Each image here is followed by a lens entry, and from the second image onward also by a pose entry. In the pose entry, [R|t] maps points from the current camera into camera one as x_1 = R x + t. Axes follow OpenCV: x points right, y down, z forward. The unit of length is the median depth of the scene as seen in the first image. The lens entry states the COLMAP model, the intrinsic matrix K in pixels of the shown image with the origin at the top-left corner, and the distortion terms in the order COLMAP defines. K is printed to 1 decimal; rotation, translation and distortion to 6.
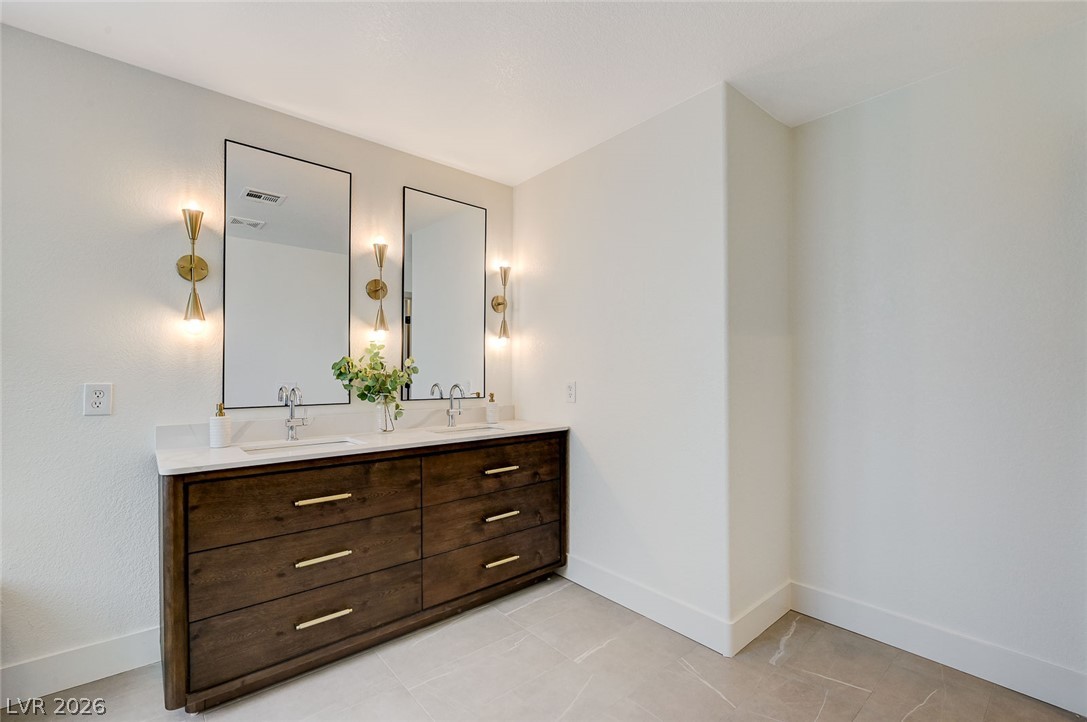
lens RADIAL K [[465.6, 0, 534.3], [0, 465.6, 367.2], [0, 0, 1]] dist [-0.000547, -0.000635]
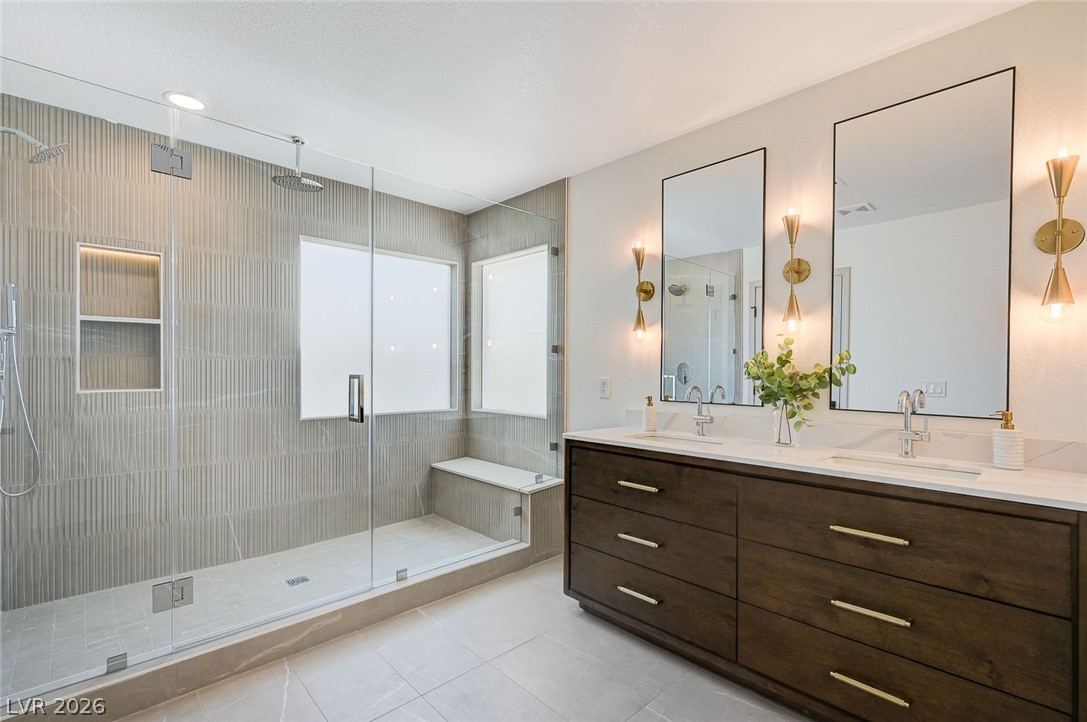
lens RADIAL K [[498.9, 0, 537.7], [0, 498.9, 367.2], [0, 0, 1]] dist [0.006641, -0.001789]
pose [[0.055787, -0.004846, -0.998431, 0.618213], [0.004739, 0.999978, -0.004589, 0.005220], [0.998431, -0.004476, 0.055809, 0.601808]]
